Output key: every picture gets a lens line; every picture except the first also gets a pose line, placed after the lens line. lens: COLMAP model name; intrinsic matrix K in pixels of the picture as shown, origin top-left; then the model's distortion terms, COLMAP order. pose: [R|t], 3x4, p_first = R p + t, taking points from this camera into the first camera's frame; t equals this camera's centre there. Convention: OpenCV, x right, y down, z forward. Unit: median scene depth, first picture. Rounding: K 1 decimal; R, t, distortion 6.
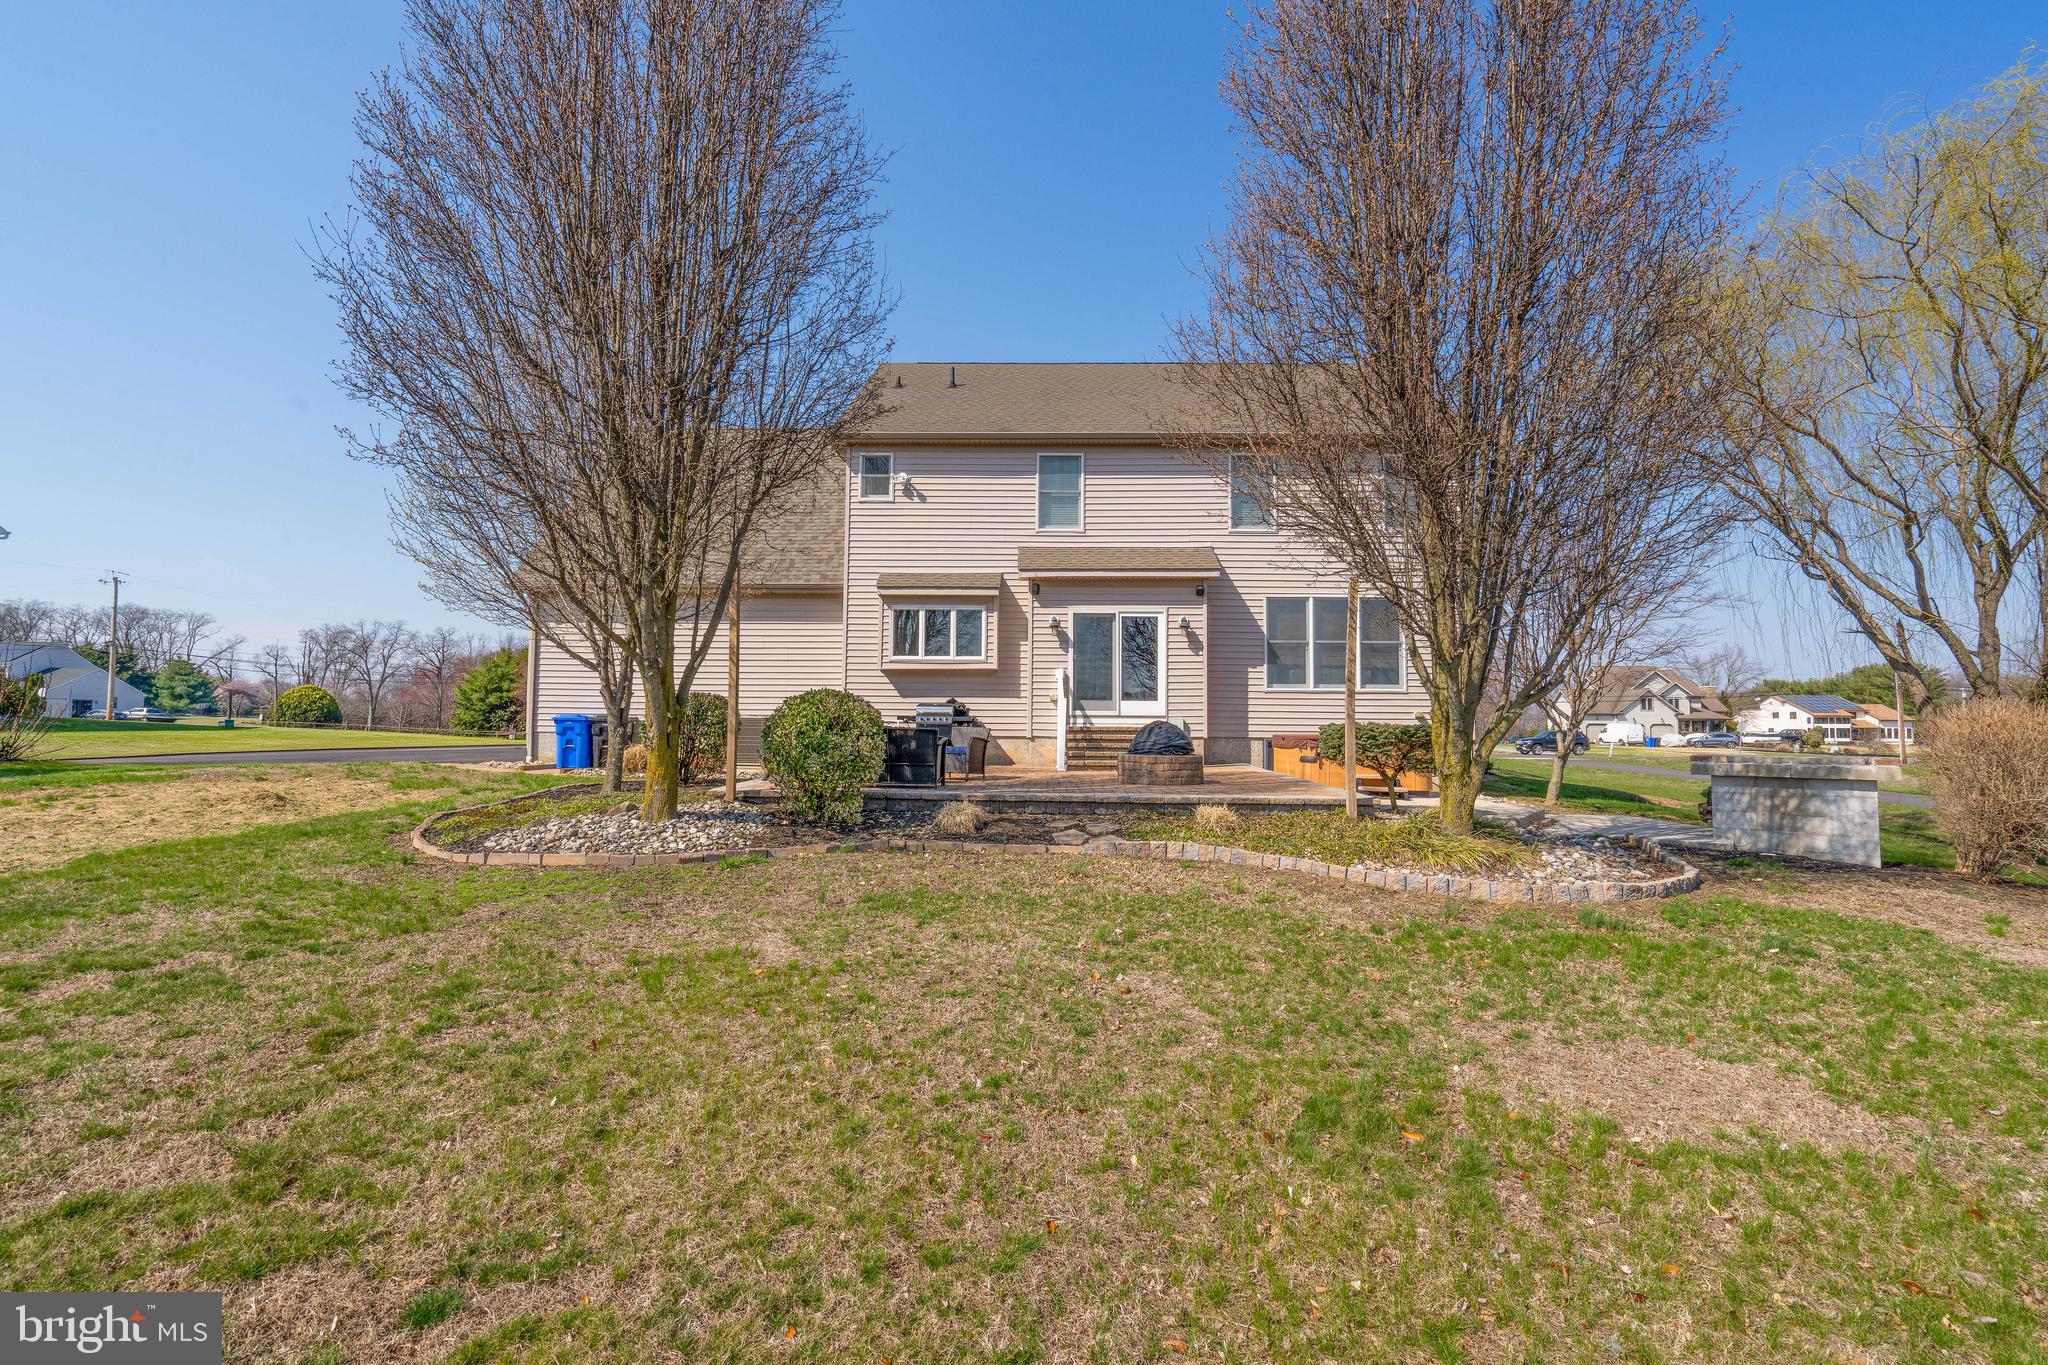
lens RADIAL K [[945.5, 0, 1027.7], [0, 945.5, 668.7], [0, 0, 1]] dist [0.002975, 0.000451]
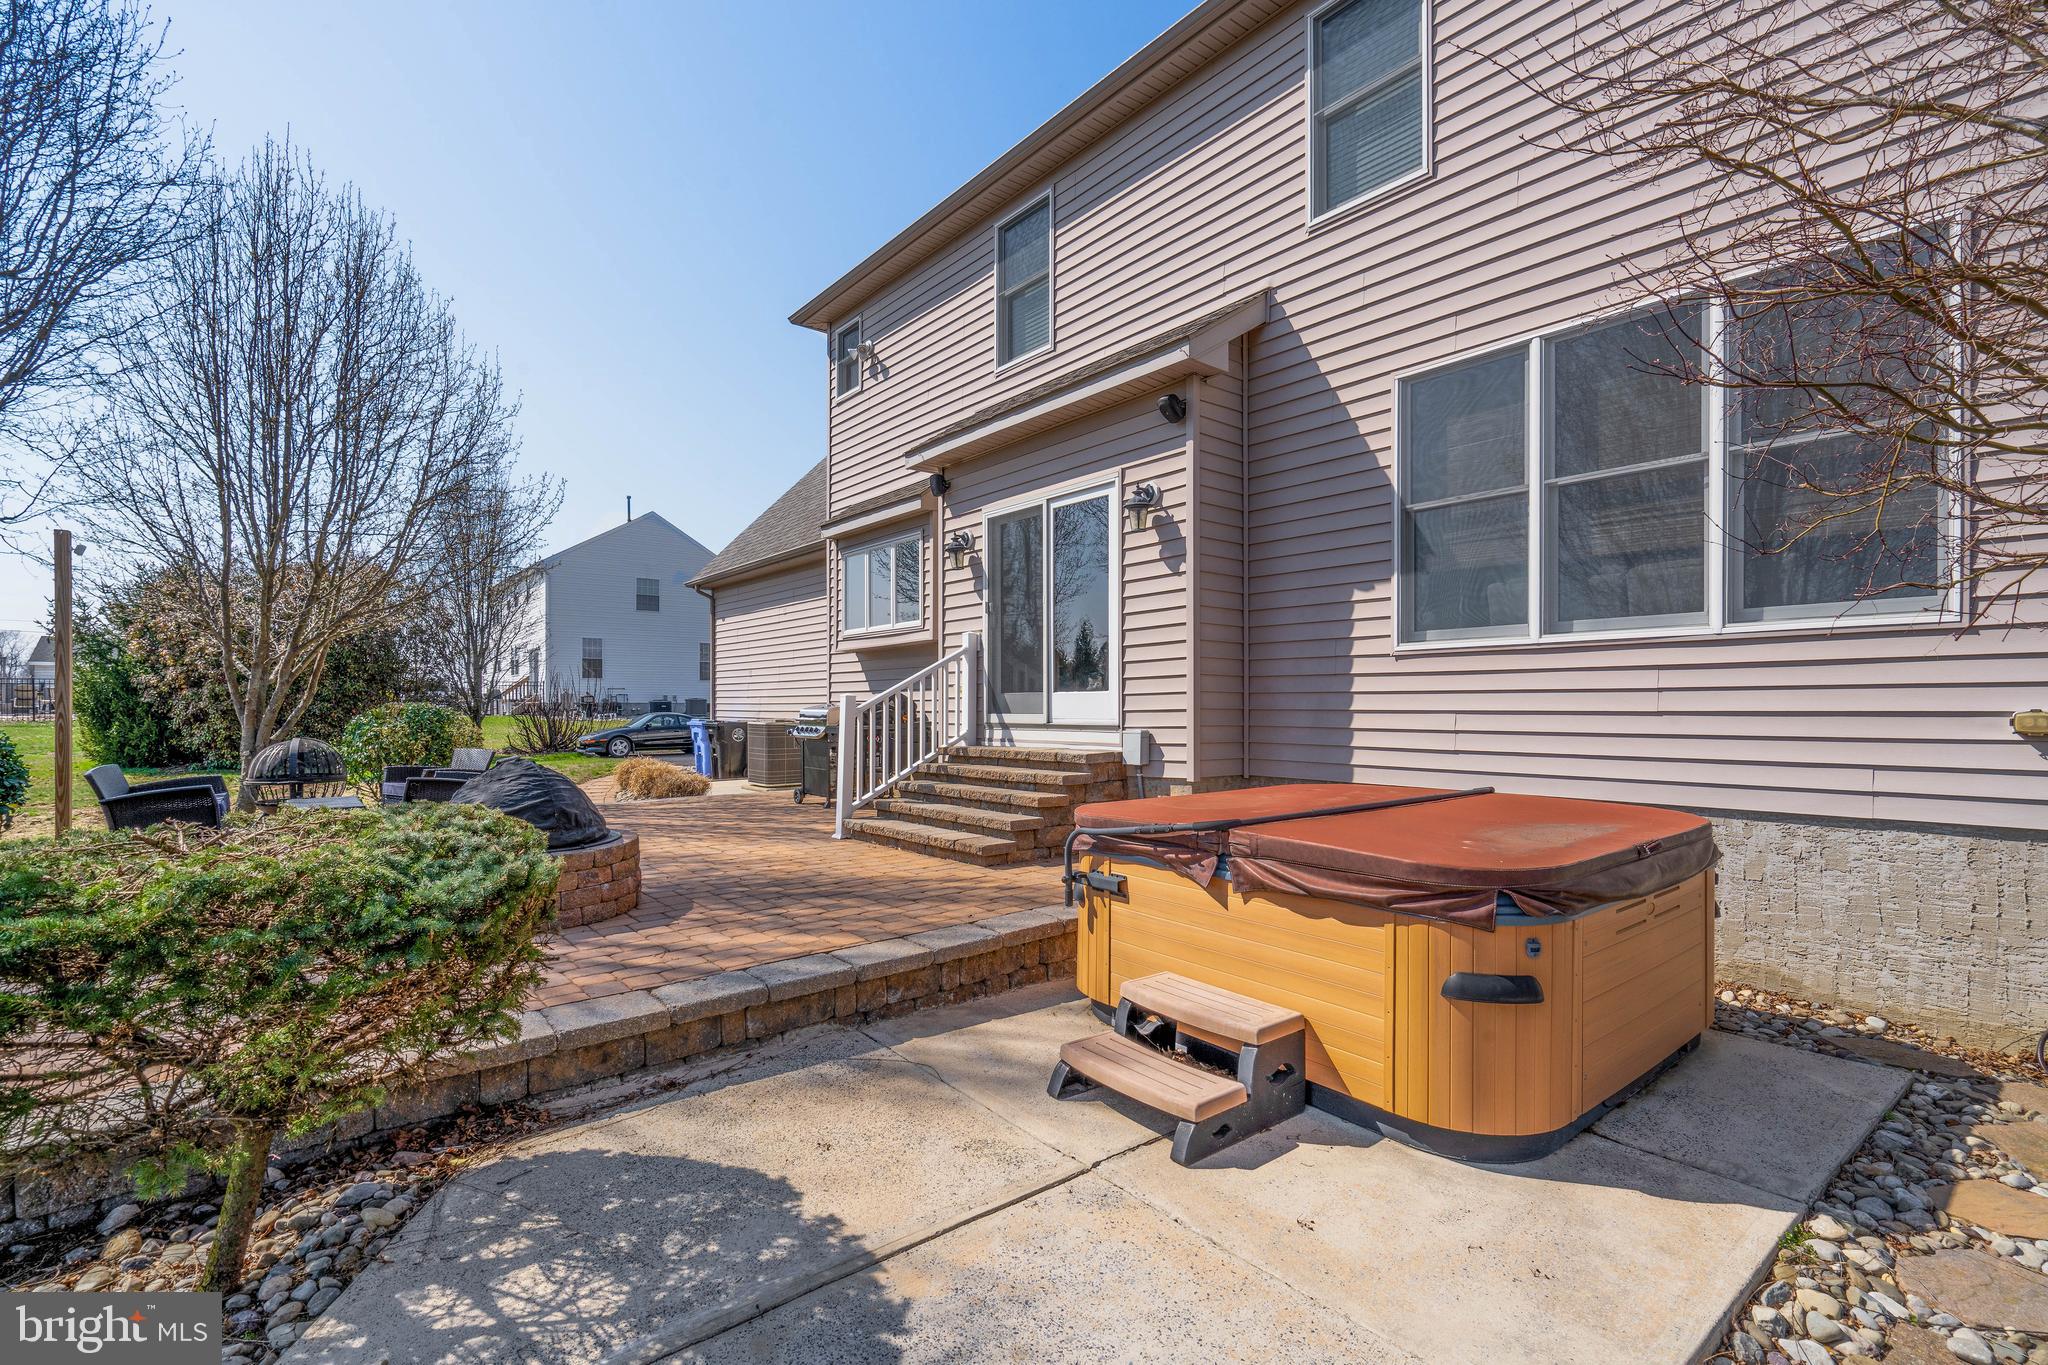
lens RADIAL K [[926.3, 0, 1059.1], [0, 926.3, 692.3], [0, 0, 1]] dist [-0.002530, -0.000941]
pose [[0.661542, -0.020570, -0.749626, 0.431758], [0.035589, 0.999359, 0.003985, 0.032211], [0.749063, -0.029314, 0.661850, 0.705933]]
